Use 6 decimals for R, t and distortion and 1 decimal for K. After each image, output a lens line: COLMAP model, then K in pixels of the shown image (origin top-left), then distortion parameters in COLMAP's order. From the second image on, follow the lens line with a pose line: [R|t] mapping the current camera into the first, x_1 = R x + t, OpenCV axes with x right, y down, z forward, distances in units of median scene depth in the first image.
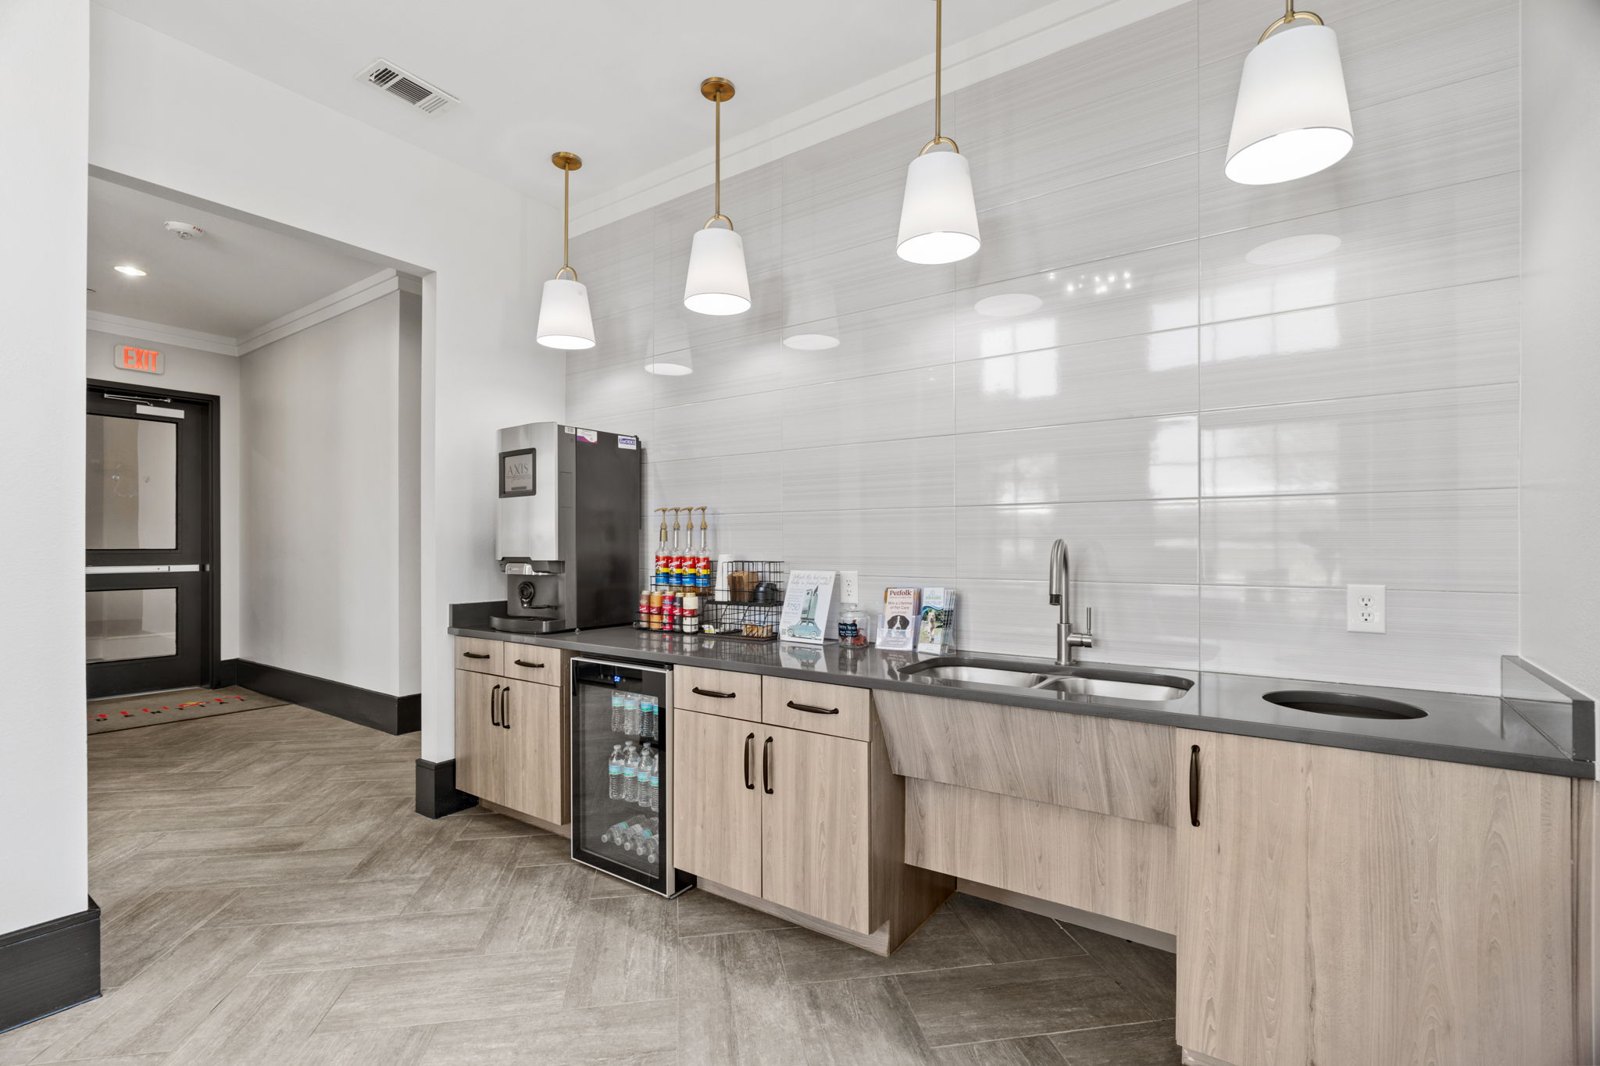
lens RADIAL K [[732.9, 0, 800.0], [0, 732.9, 533.0], [0, 0, 1]] dist [-0.002265, -0.000179]
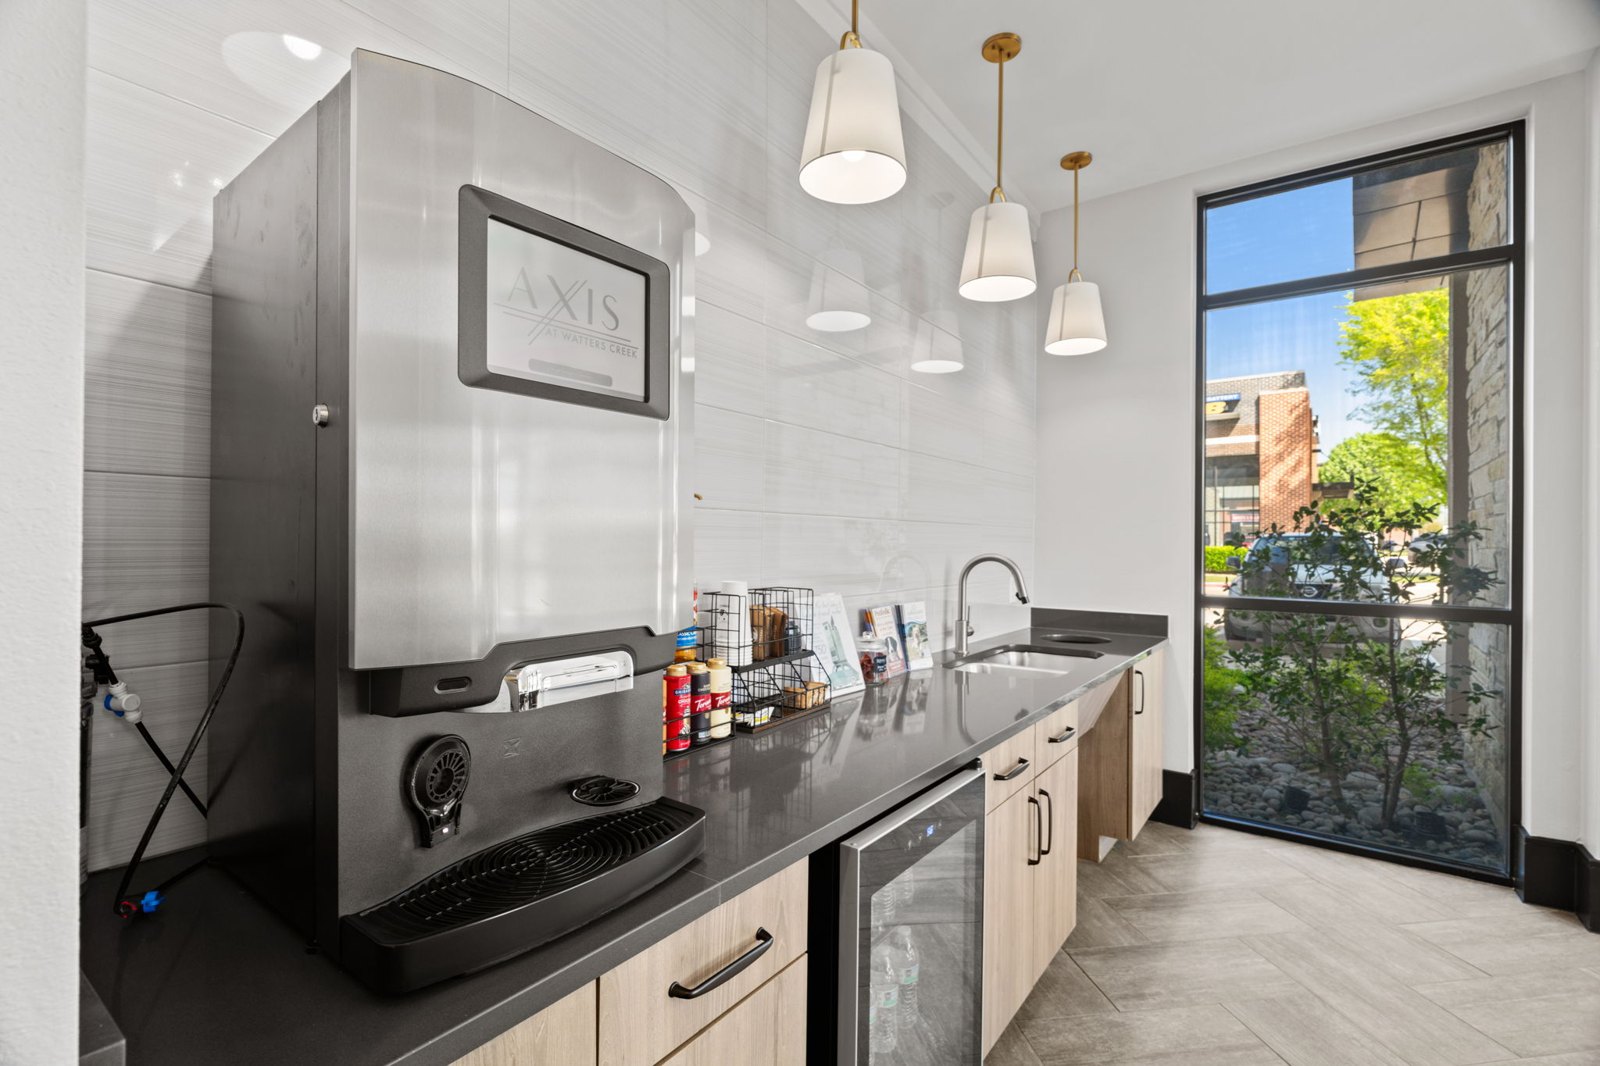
lens RADIAL K [[732.9, 0, 800.0], [0, 732.9, 533.0], [0, 0, 1]] dist [-0.002265, -0.000179]
pose [[0.015247, 0.012658, 0.999804, -0.687075], [-0.021332, 0.999696, -0.012331, -0.003087], [-0.999656, -0.021140, 0.015513, 0.966557]]
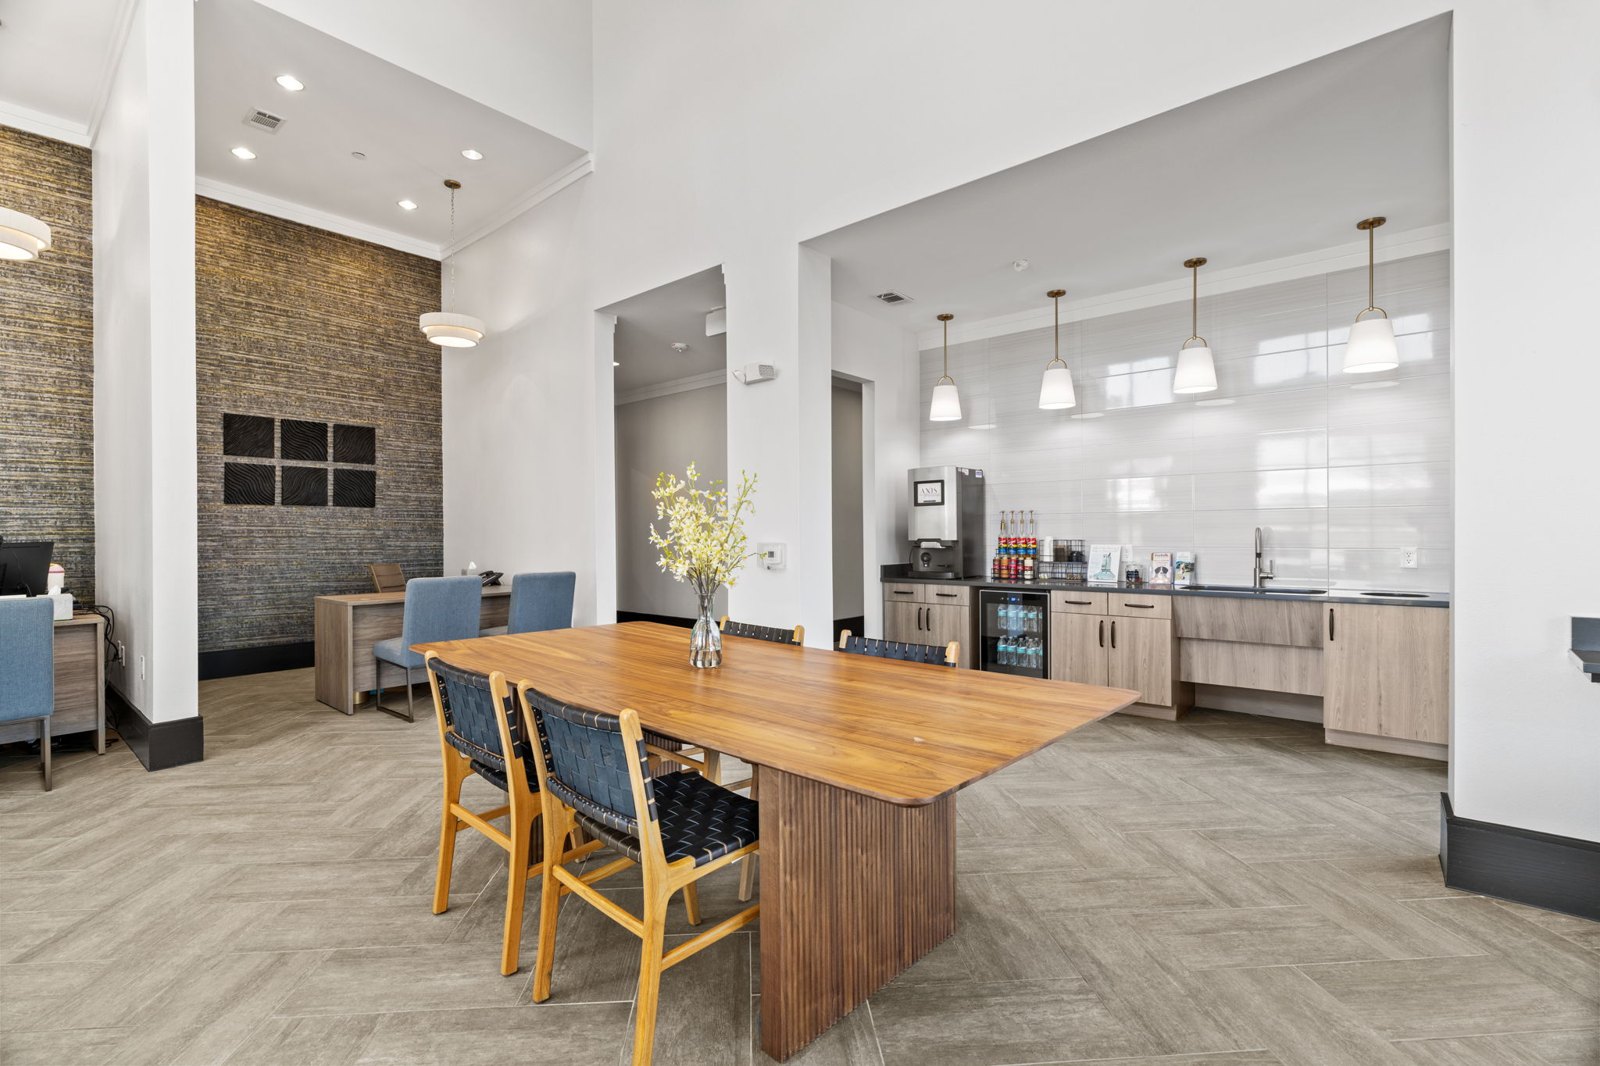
lens RADIAL K [[732.9, 0, 800.0], [0, 732.9, 533.0], [0, 0, 1]] dist [-0.002265, -0.000179]
pose [[0.996187, -0.006771, -0.086984, -0.578959], [0.008338, 0.999809, 0.017663, -0.017339], [0.086847, -0.018321, 0.996053, -0.906069]]
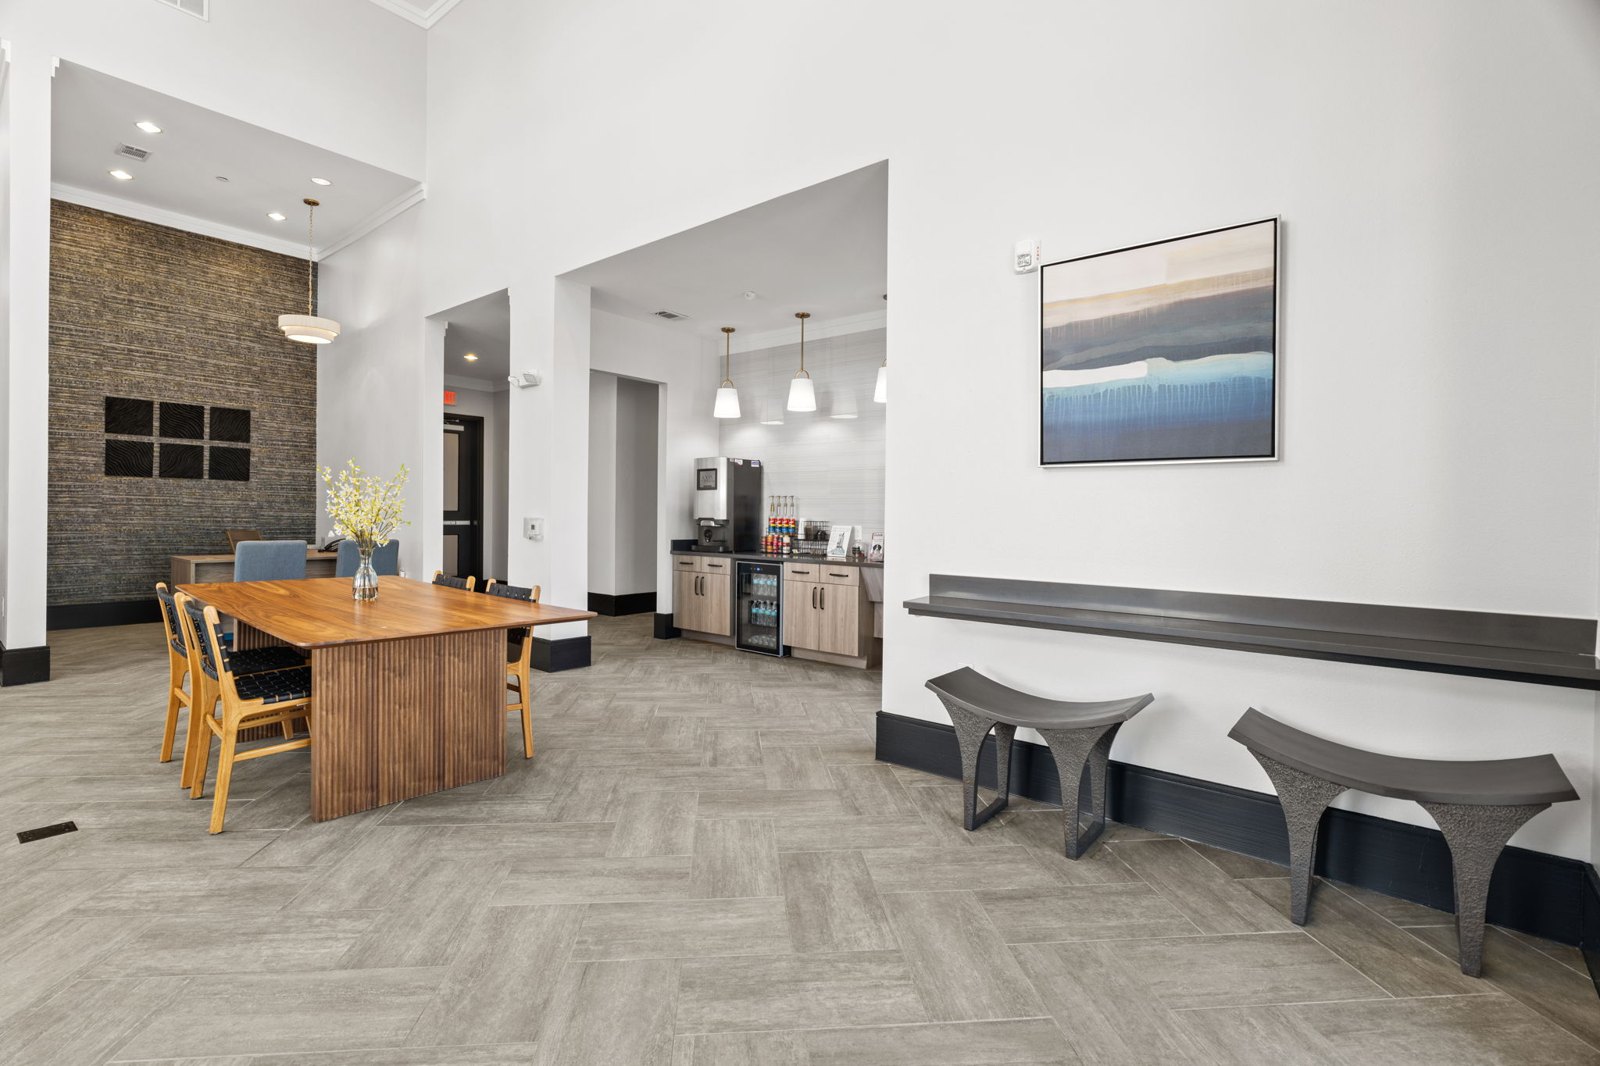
lens RADIAL K [[753.5, 0, 797.2], [0, 753.5, 515.6], [0, 0, 1]] dist [0.000677, 0.000152]
pose [[0.997489, 0.013664, -0.069496, 0.038834], [-0.012287, 0.999720, 0.020206, -0.023380], [0.069752, -0.019301, 0.997378, -1.274795]]
